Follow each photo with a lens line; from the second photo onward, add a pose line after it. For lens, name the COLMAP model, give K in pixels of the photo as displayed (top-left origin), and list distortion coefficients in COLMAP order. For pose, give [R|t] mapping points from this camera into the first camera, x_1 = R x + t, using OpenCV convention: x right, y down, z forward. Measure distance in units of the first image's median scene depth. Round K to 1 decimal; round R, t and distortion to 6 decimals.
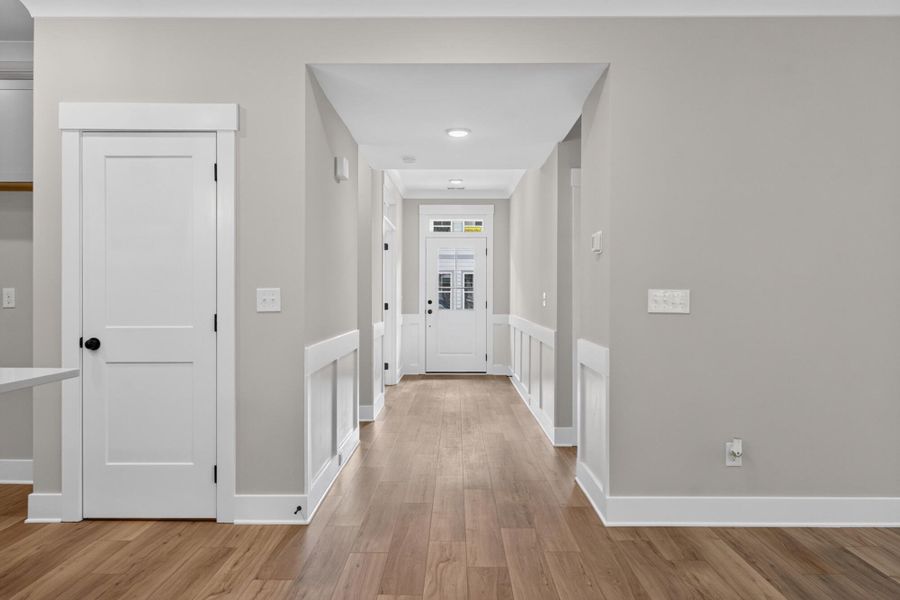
lens RADIAL K [[687.5, 0, 449.9], [0, 687.5, 300.0], [0, 0, 1]] dist [0.017321, 0.003296]
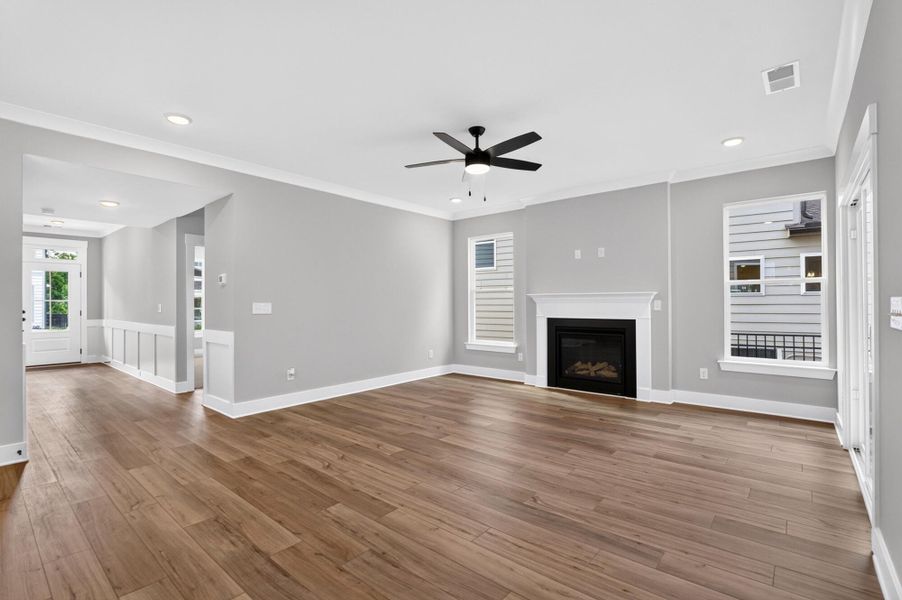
lens RADIAL K [[415.5, 0, 452.1], [0, 415.5, 298.2], [0, 0, 1]] dist [-0.015929, 0.000697]
pose [[0.638430, 0.002361, 0.769676, -0.212164], [0.013244, 0.999814, -0.014053, -0.002810], [-0.769566, 0.019165, 0.638280, -0.201470]]
